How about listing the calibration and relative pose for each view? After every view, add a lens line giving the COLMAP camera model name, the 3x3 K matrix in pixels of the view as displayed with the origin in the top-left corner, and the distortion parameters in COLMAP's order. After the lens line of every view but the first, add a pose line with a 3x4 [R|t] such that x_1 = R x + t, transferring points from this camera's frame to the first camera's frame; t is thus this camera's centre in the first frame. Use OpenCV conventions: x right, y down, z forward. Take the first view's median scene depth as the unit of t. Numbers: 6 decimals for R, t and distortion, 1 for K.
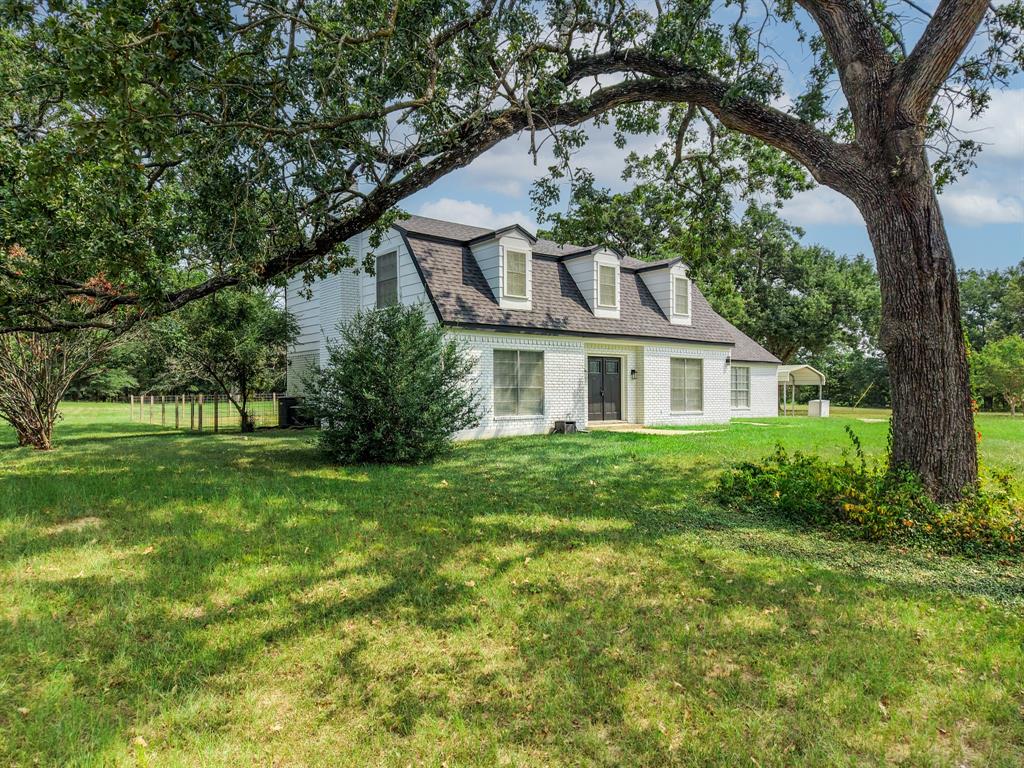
lens RADIAL K [[709.8, 0, 512.3], [0, 709.8, 387.4], [0, 0, 1]] dist [0.001976, -0.000007]
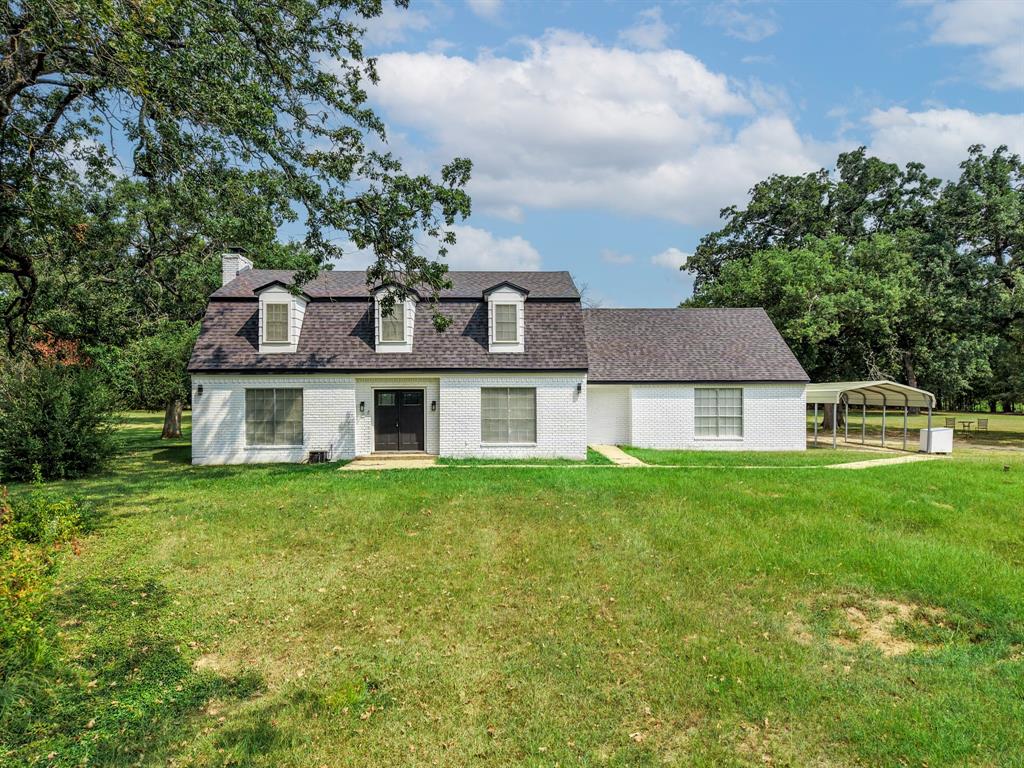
lens RADIAL K [[709.8, 0, 512.1], [0, 709.8, 382.2], [0, 0, 1]] dist [0.001976, -0.000007]
pose [[0.820606, -0.017795, -0.571217, 0.880827], [0.009770, 0.999806, -0.017112, -0.035151], [0.571410, 0.008461, 0.820621, 0.242418]]
